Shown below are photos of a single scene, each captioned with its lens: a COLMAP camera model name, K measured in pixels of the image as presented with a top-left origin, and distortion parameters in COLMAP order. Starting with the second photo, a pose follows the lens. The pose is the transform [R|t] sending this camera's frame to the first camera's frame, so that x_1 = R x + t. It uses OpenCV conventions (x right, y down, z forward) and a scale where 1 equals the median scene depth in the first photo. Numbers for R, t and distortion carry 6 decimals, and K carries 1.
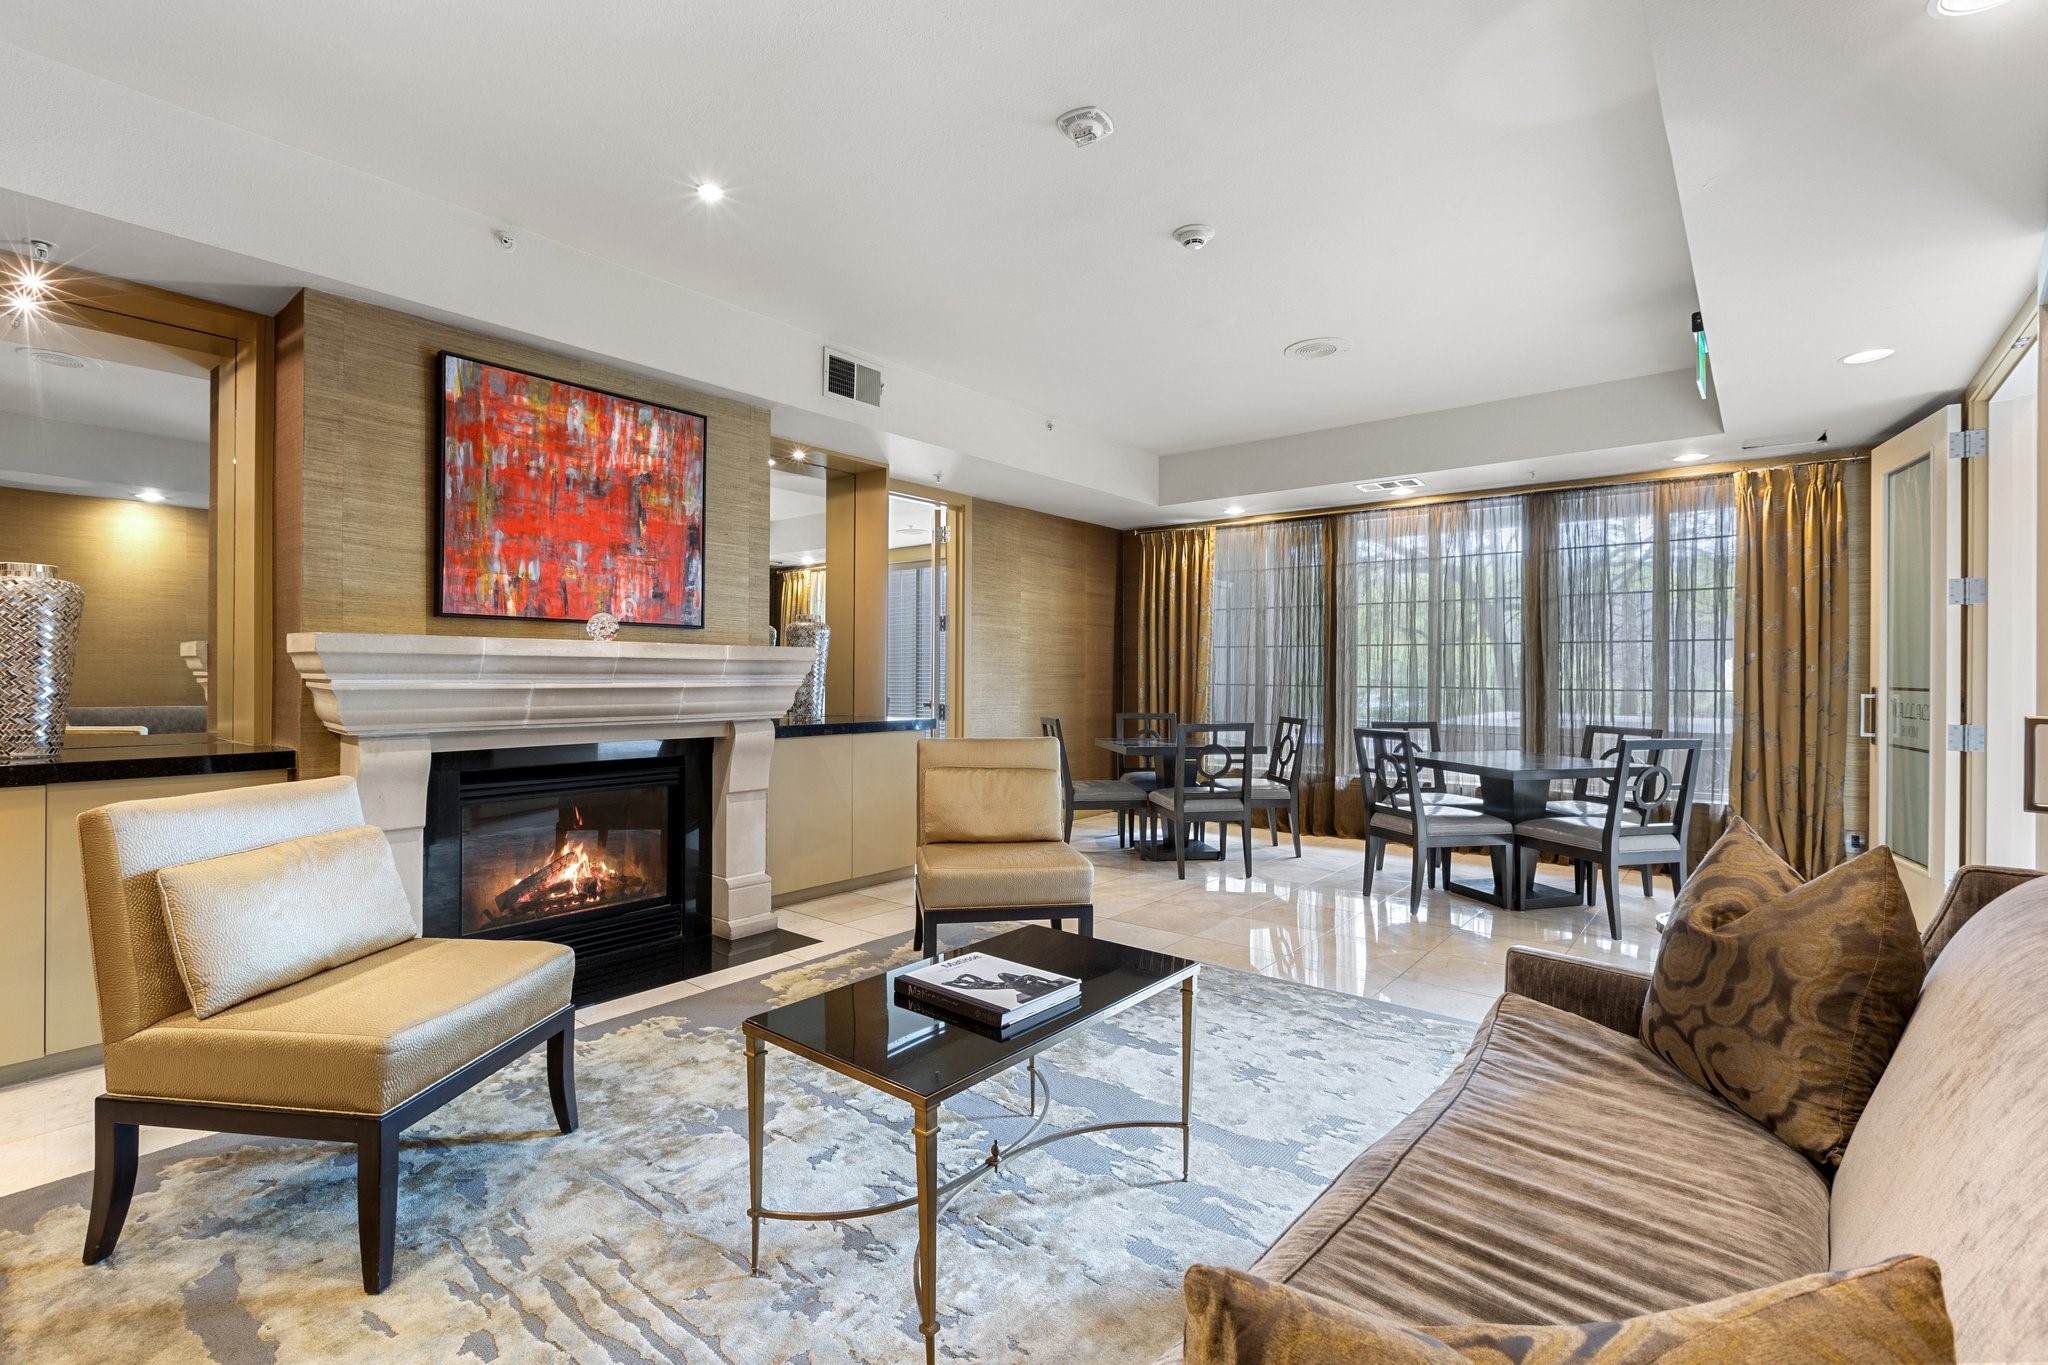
lens RADIAL K [[912.5, 0, 1022.5], [0, 912.5, 672.2], [0, 0, 1]] dist [0.001474, 0.000060]
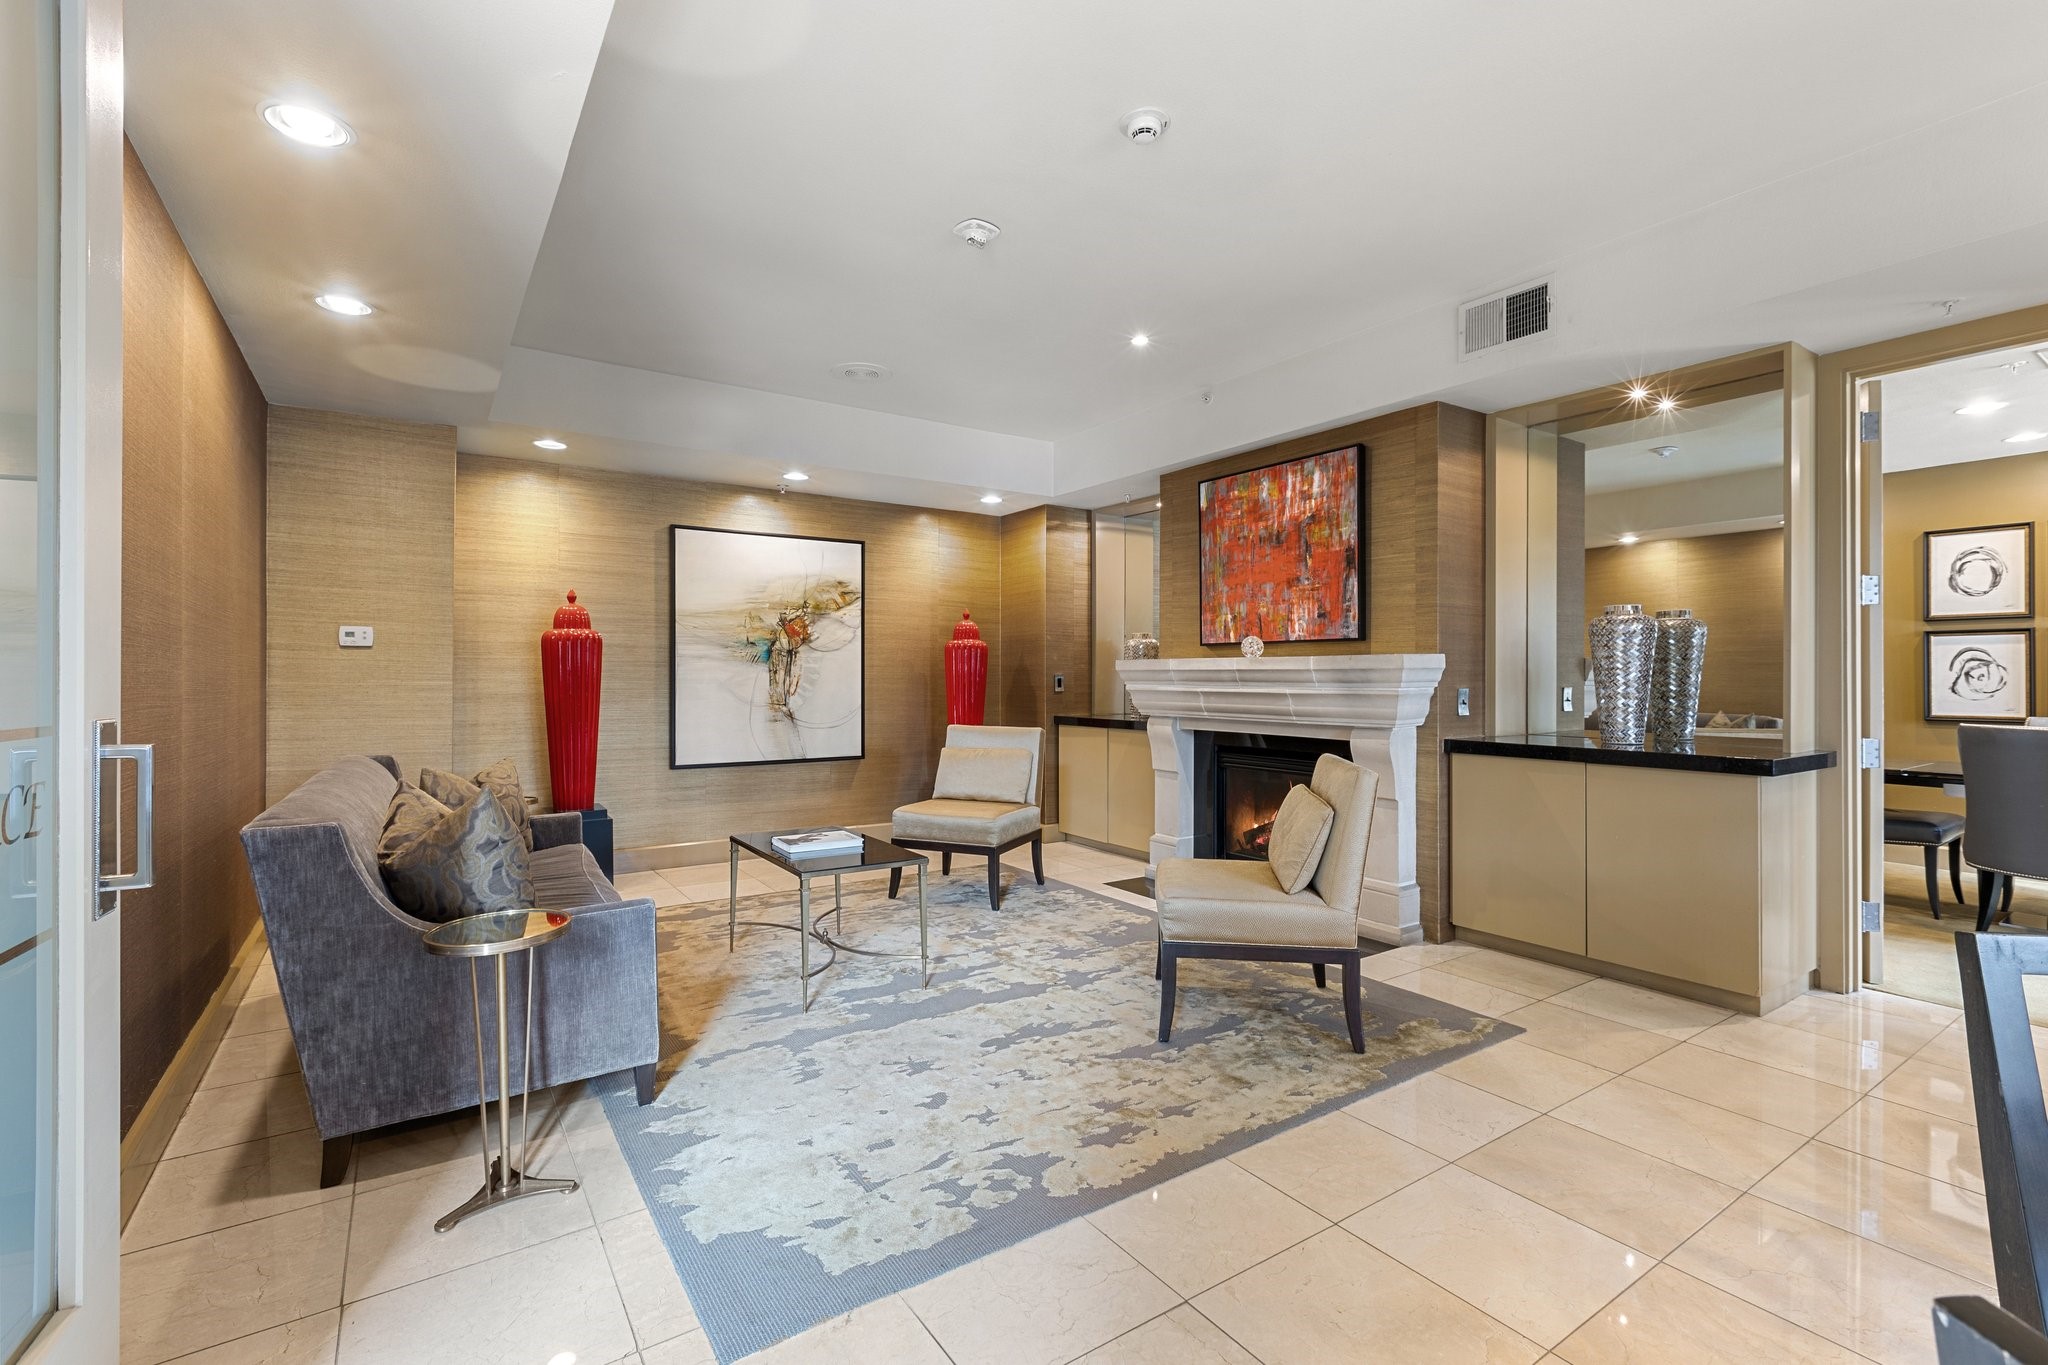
lens RADIAL K [[912.5, 0, 1023.2], [0, 912.5, 680.6], [0, 0, 1]] dist [0.001474, 0.000060]
pose [[-0.289420, -0.000164, -0.957202, 0.865870], [-0.000199, 1.000000, -0.000112, 0.000284], [0.957202, 0.000158, -0.289420, 1.010142]]
